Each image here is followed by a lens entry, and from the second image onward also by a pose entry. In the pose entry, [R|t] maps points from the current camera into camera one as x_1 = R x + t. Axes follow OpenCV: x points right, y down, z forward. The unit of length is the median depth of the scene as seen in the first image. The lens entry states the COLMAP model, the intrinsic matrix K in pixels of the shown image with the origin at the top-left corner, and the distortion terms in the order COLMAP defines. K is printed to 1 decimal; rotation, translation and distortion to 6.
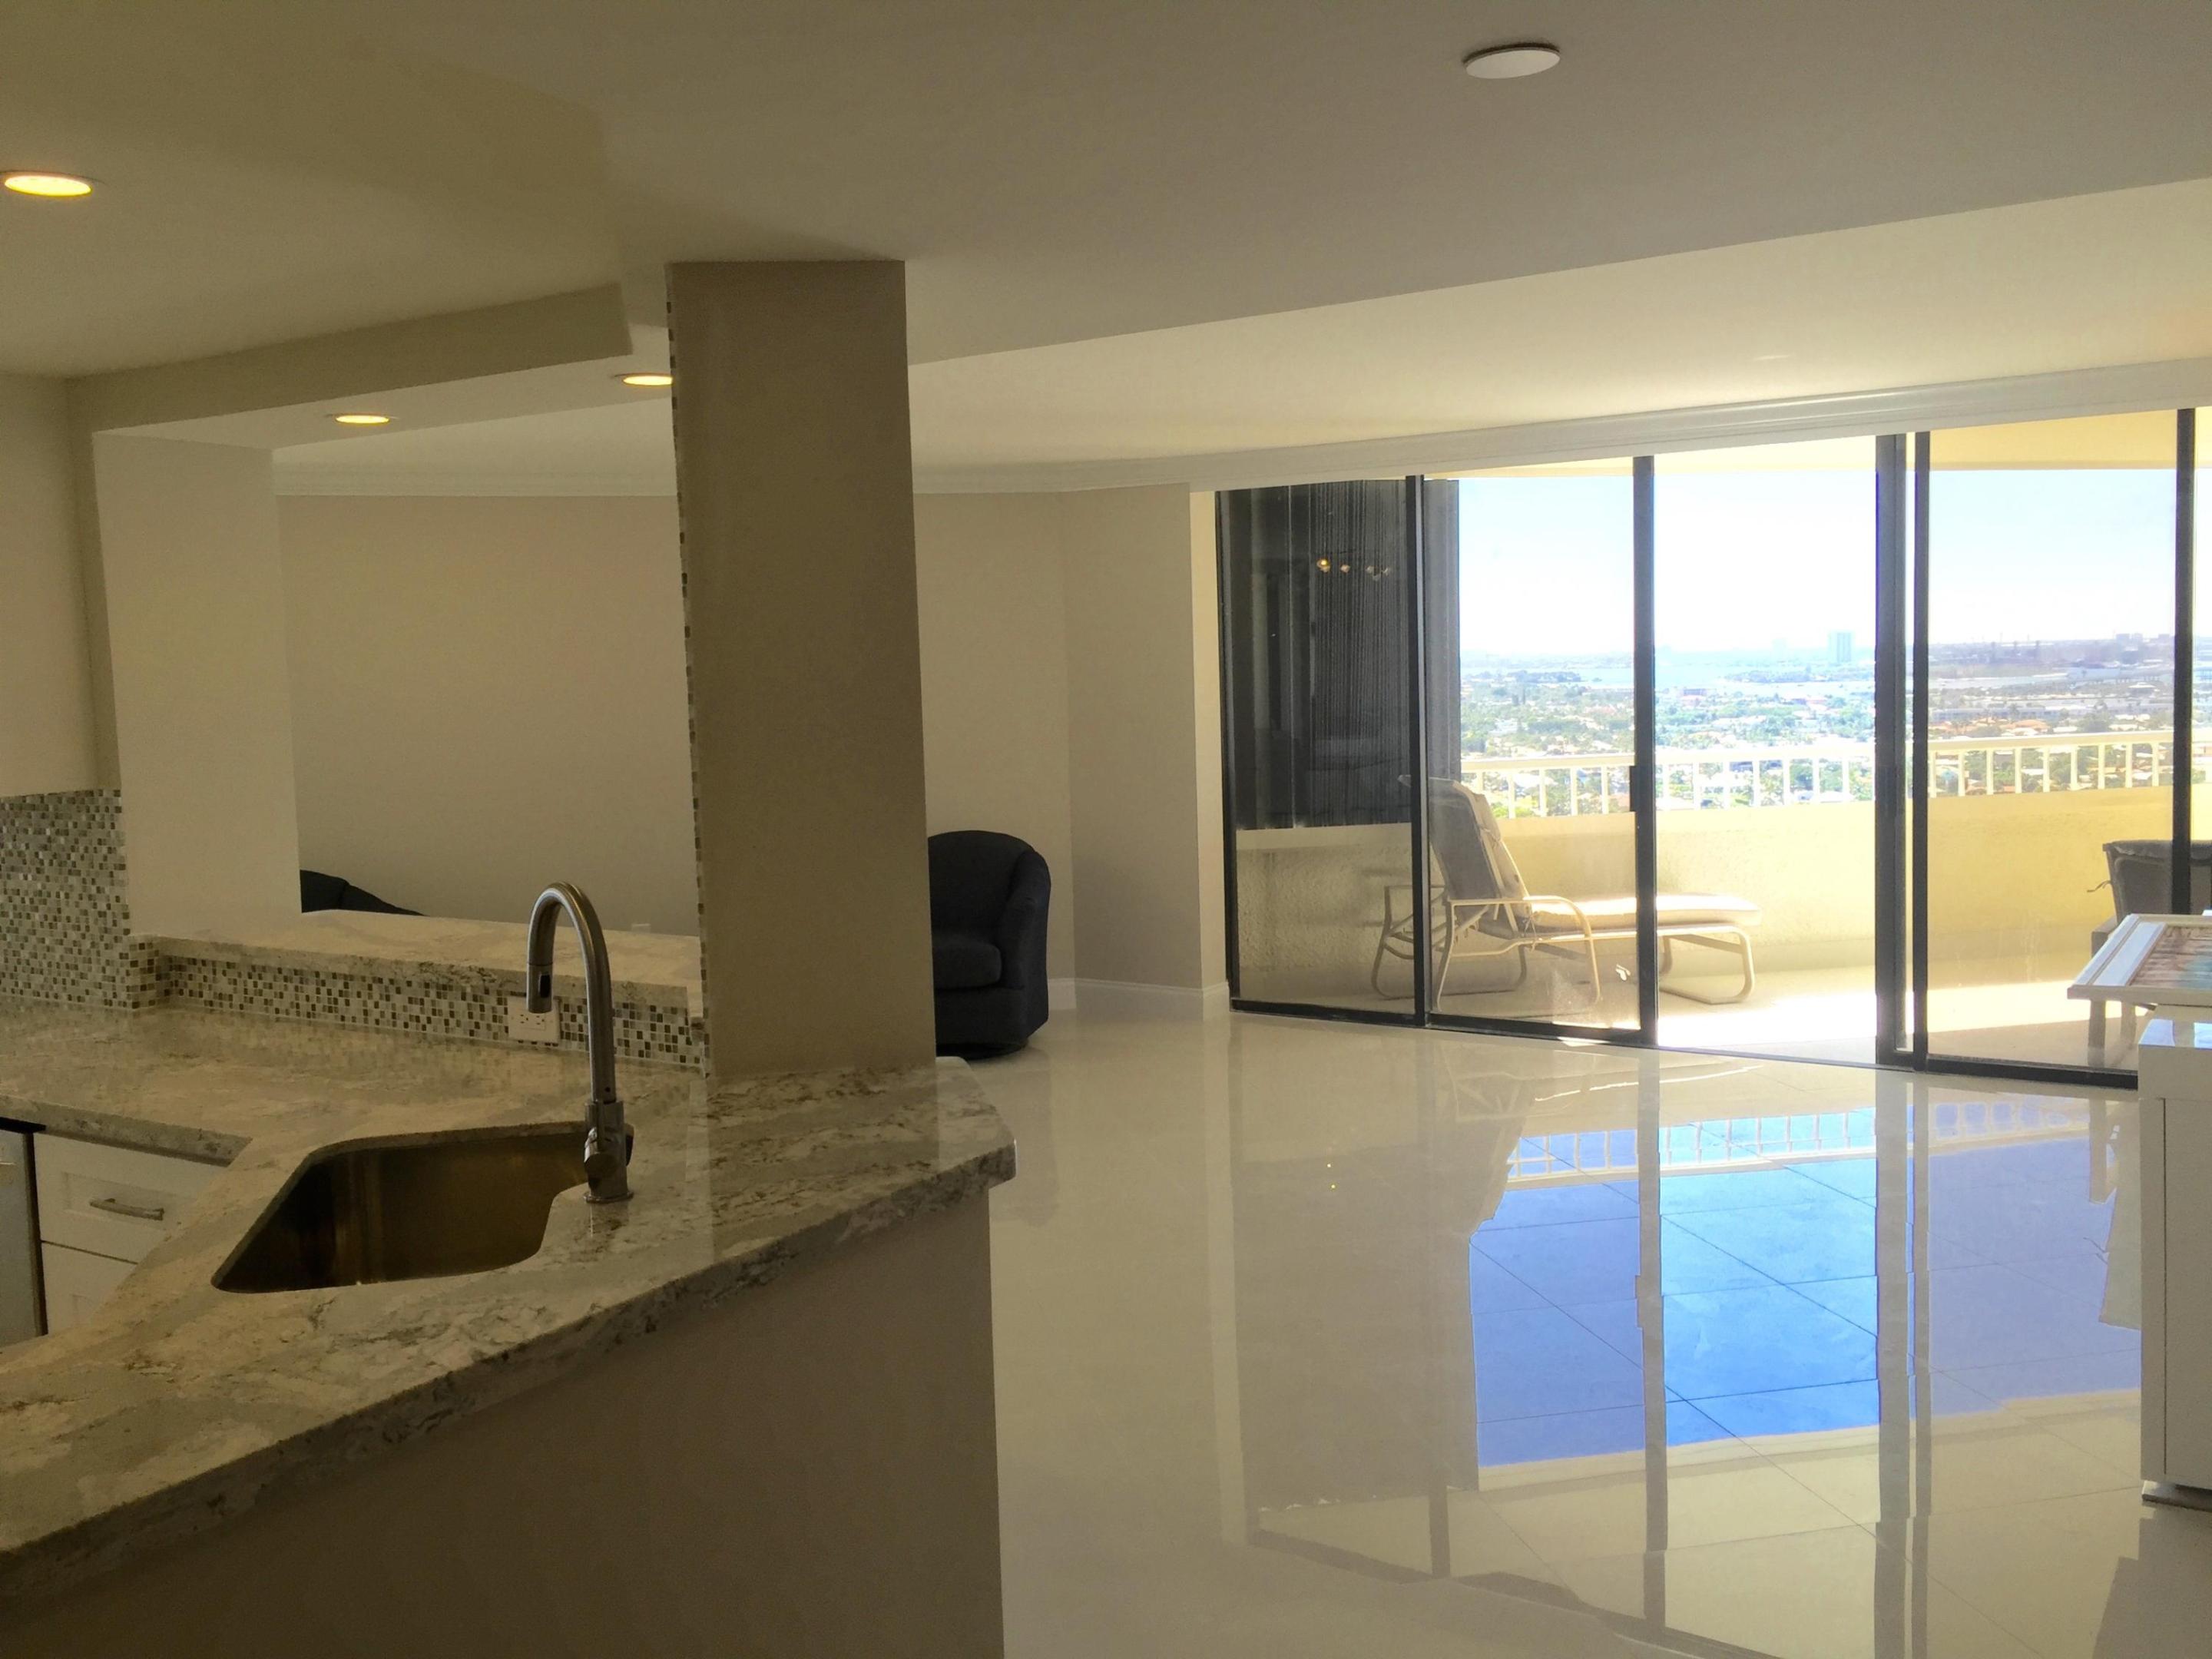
lens RADIAL K [[1883.3, 0, 1098.4], [0, 1883.3, 822.9], [0, 0, 1]] dist [0.085437, -0.114857]
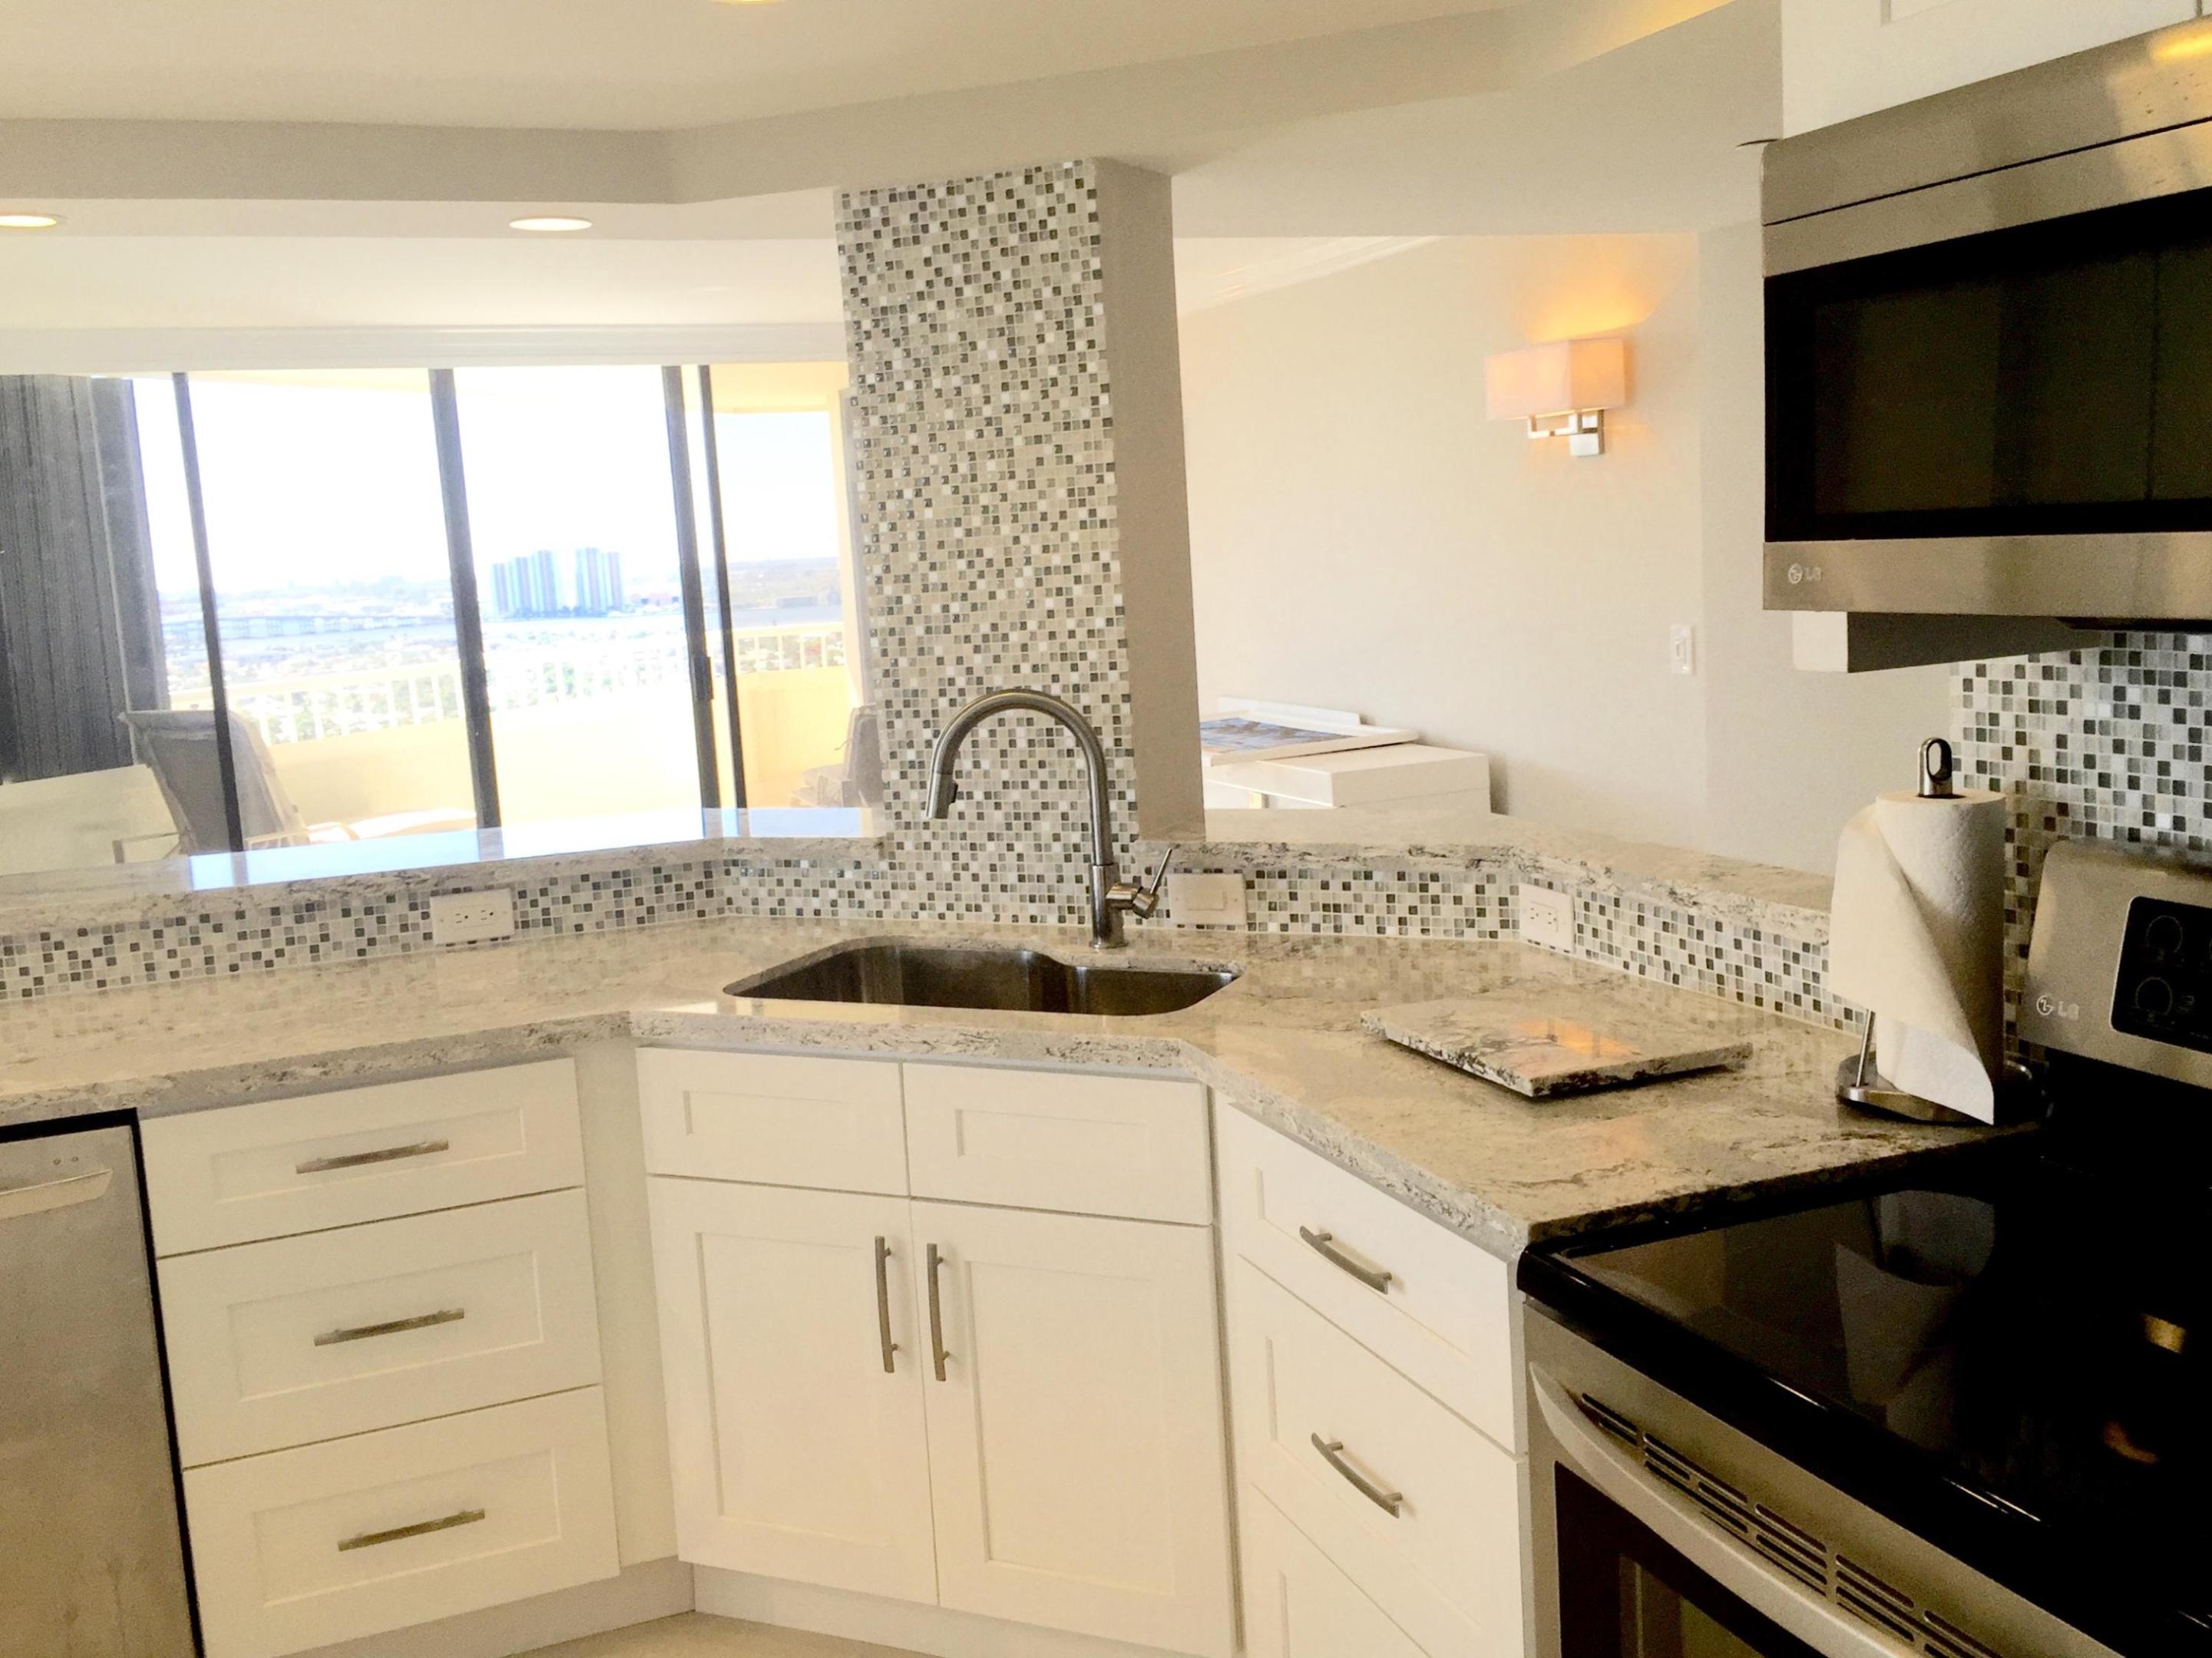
lens RADIAL K [[1981.8, 0, 1092.2], [0, 1981.8, 835.0], [0, 0, 1]] dist [0.054041, -0.001594]
pose [[0.612040, -0.125361, 0.780828, -1.028181], [0.107080, 0.991400, 0.075235, 0.030091], [-0.783544, 0.037564, 0.620200, 0.208551]]
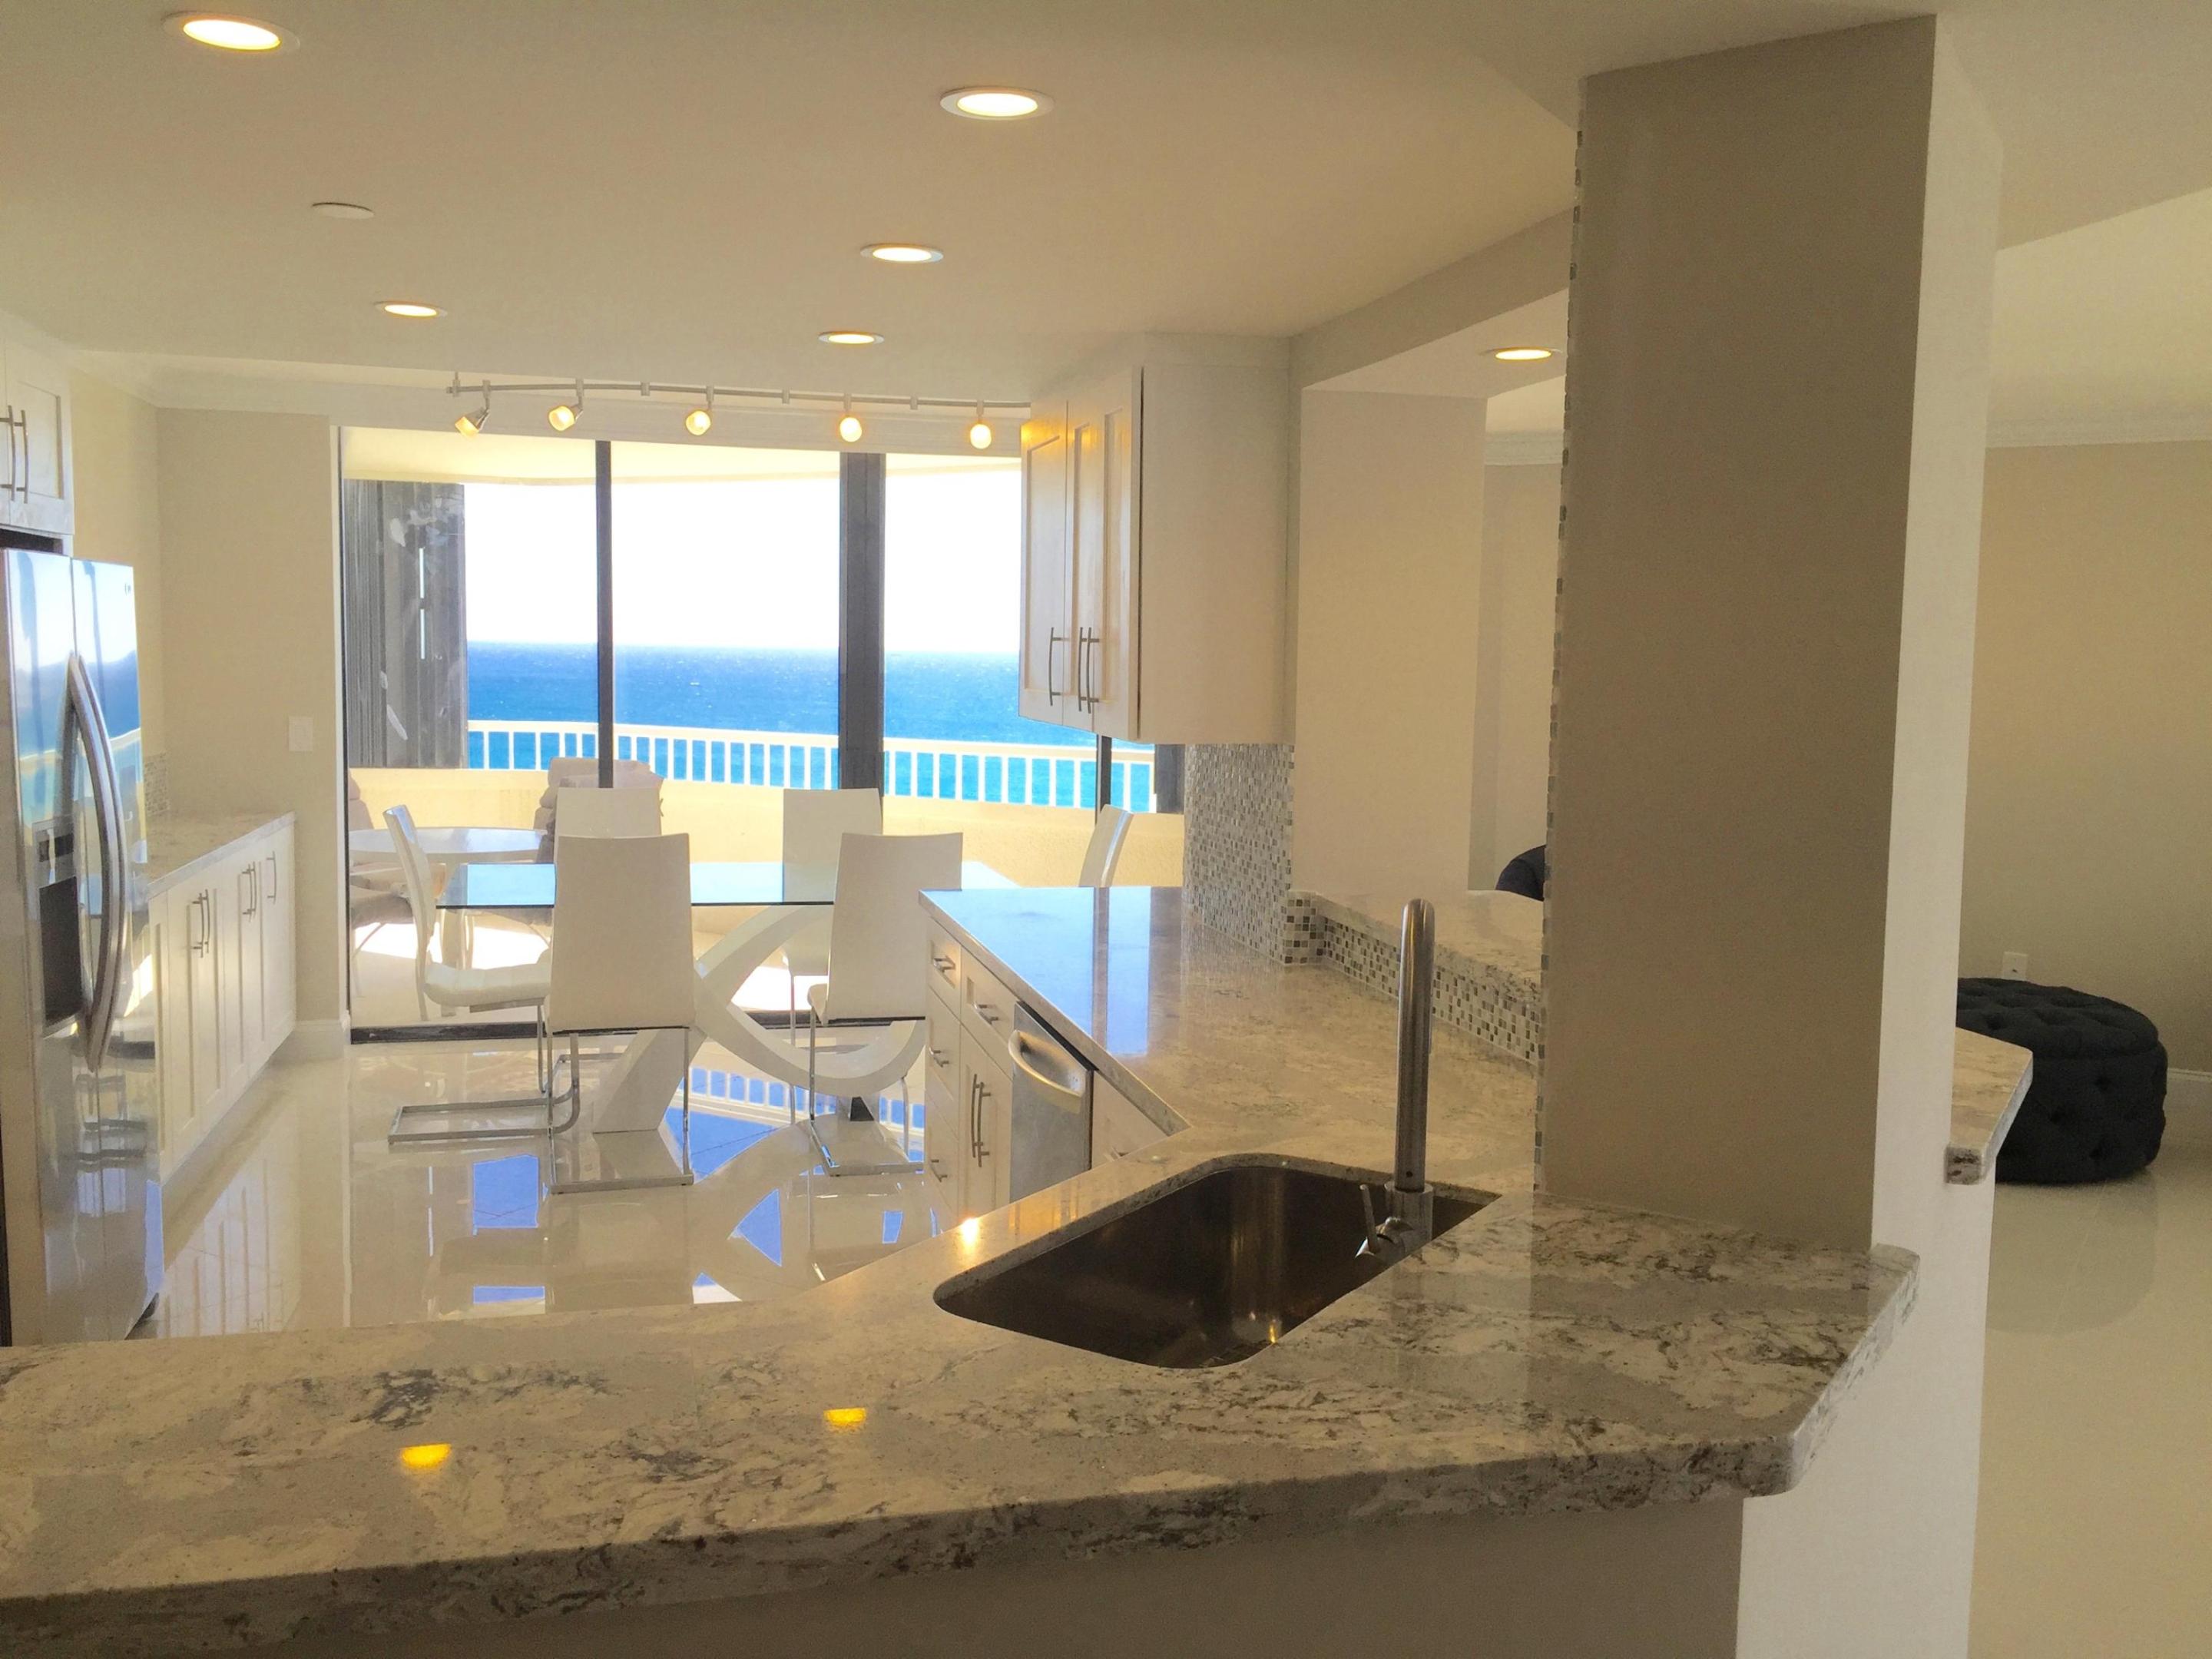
lens RADIAL K [[1883.3, 0, 1098.4], [0, 1883.3, 816.7], [0, 0, 1]] dist [0.085437, -0.114857]
pose [[0.716595, 0.103963, -0.689698, 0.142356], [-0.097475, 0.994052, 0.048564, -0.025369], [0.690645, 0.032427, 0.722467, 0.290850]]
